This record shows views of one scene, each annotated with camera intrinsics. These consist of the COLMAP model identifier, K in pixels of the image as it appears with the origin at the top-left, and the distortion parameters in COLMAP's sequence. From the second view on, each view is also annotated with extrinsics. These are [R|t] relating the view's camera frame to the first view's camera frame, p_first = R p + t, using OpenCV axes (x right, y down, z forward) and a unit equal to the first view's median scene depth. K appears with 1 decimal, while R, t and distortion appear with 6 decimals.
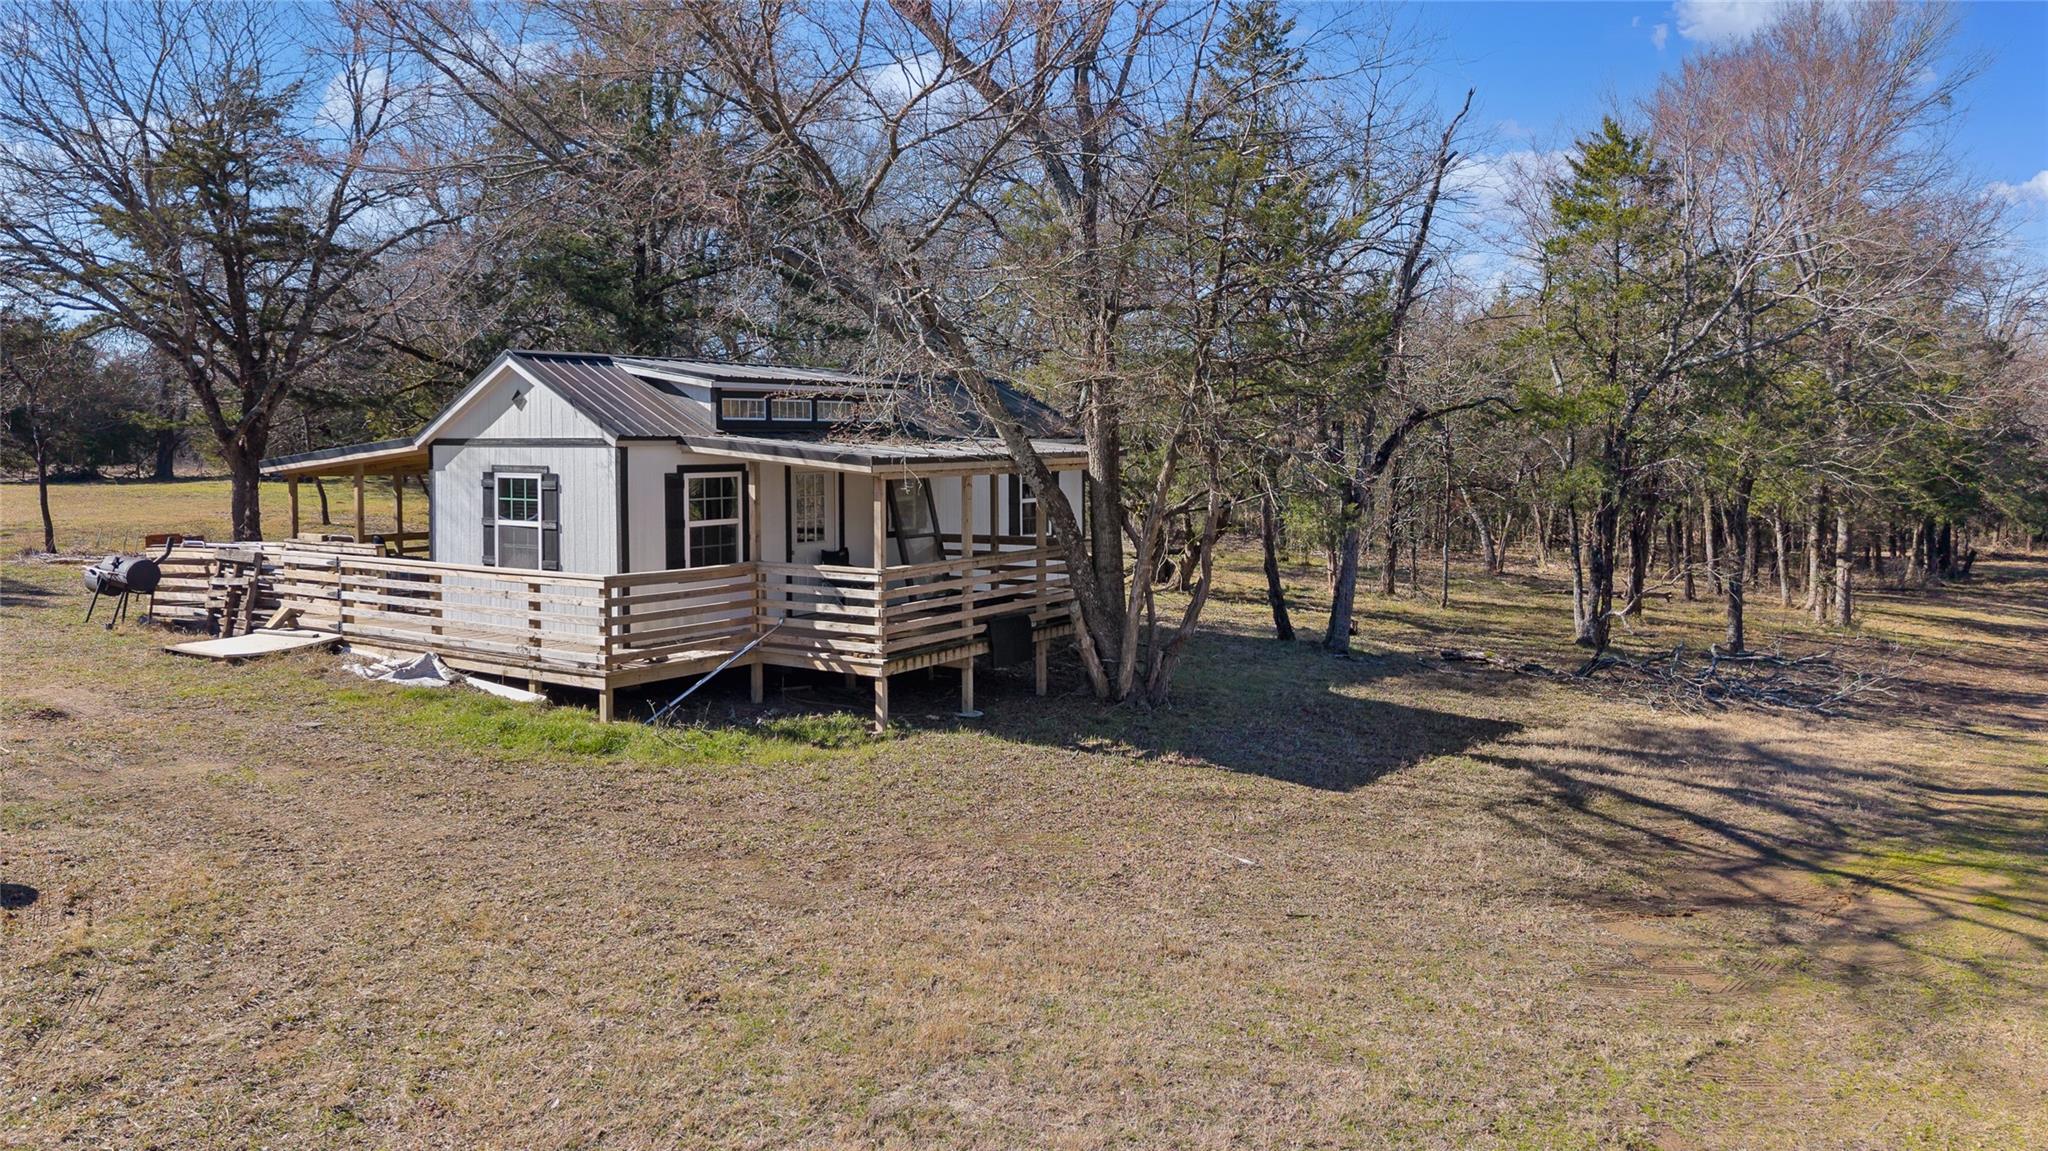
lens RADIAL K [[1469.6, 0, 1025.3], [0, 1469.6, 519.1], [0, 0, 1]] dist [-0.051222, 0.052312]
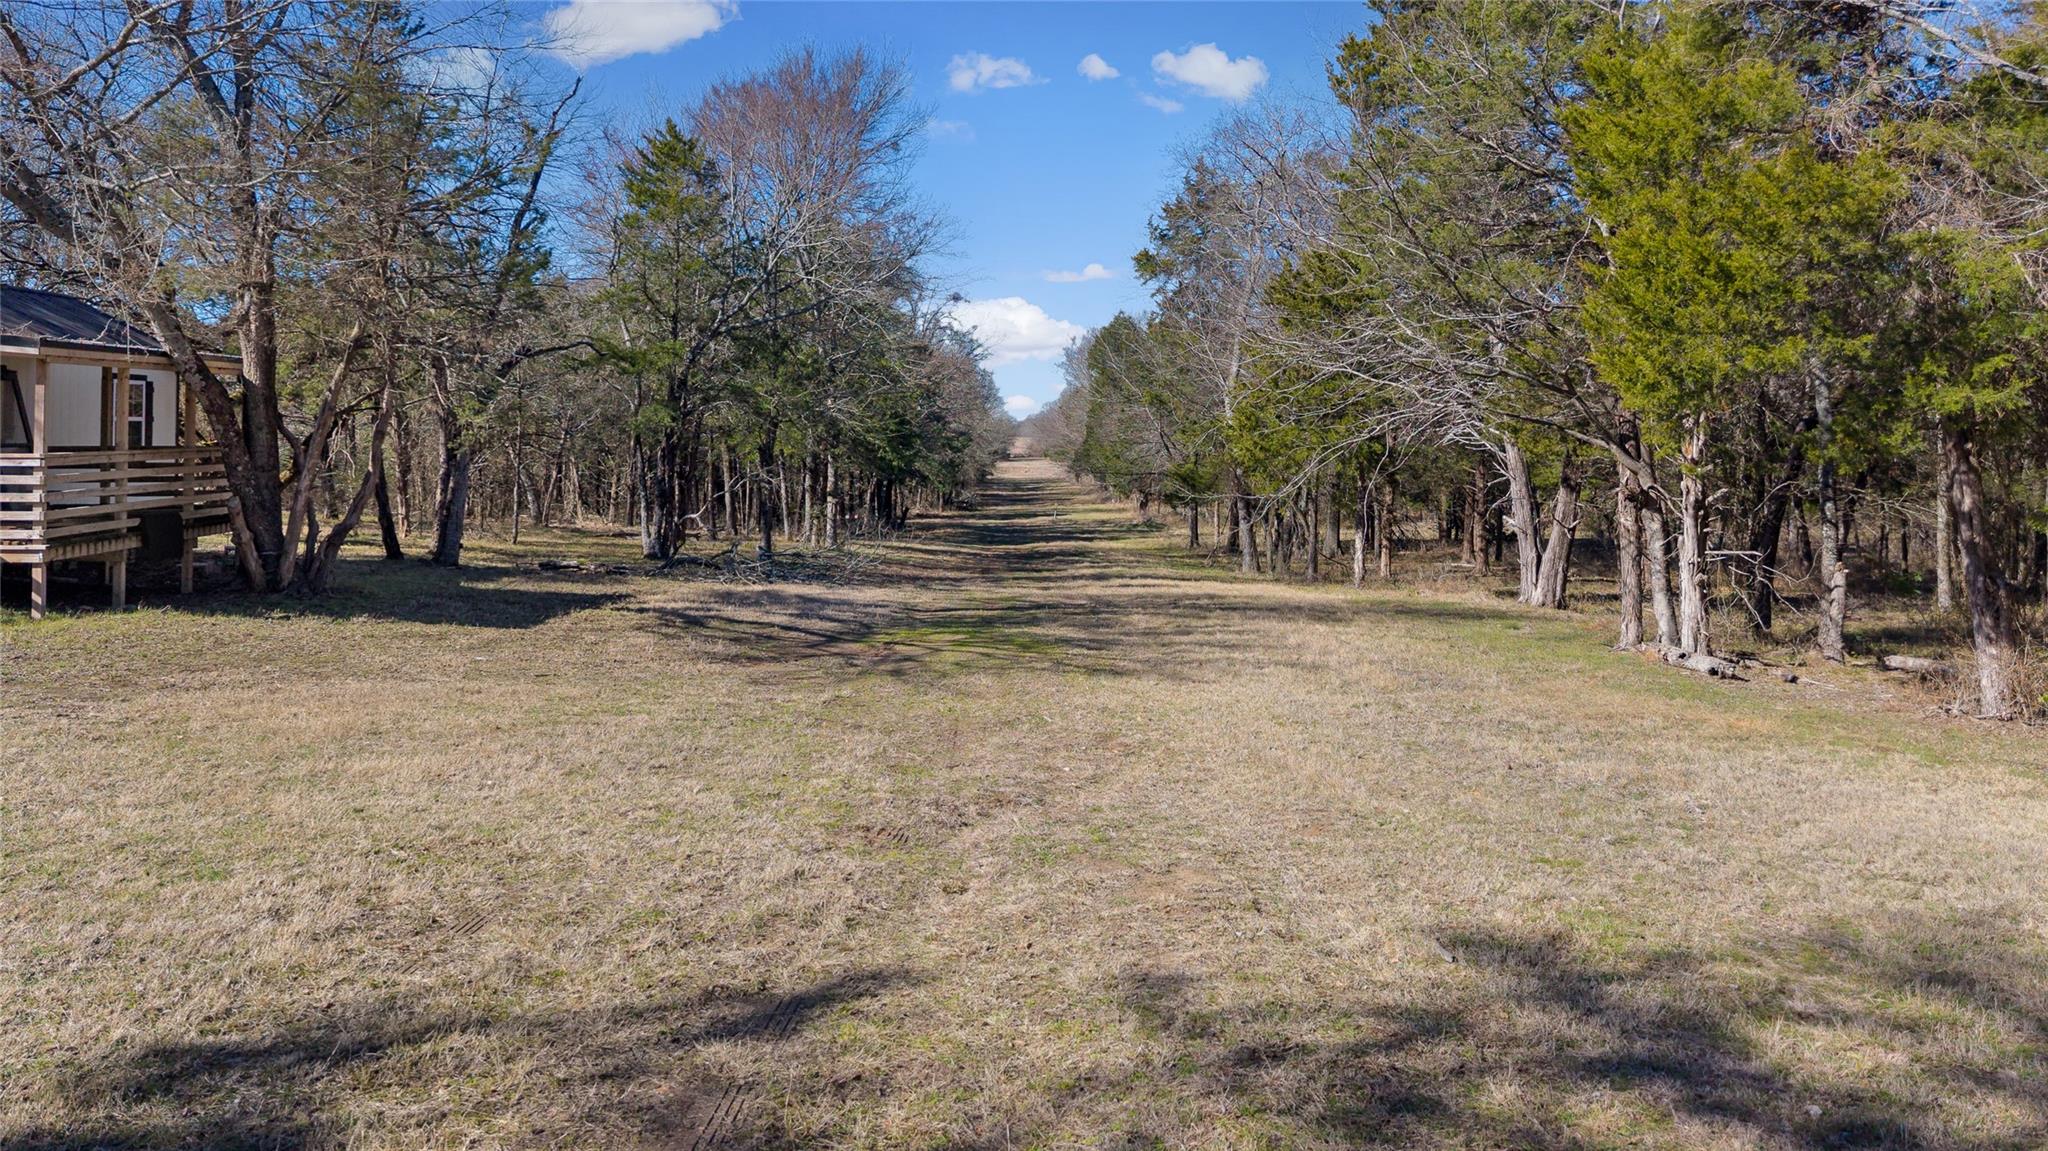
lens RADIAL K [[1366.6, 0, 1027.5], [0, 1366.6, 580.7], [0, 0, 1]] dist [0.009268, -0.006662]
pose [[0.783344, -0.046914, 0.619816, -0.131421], [0.009111, 0.997907, 0.064017, 0.056430], [-0.621522, -0.044501, 0.782132, -0.145618]]
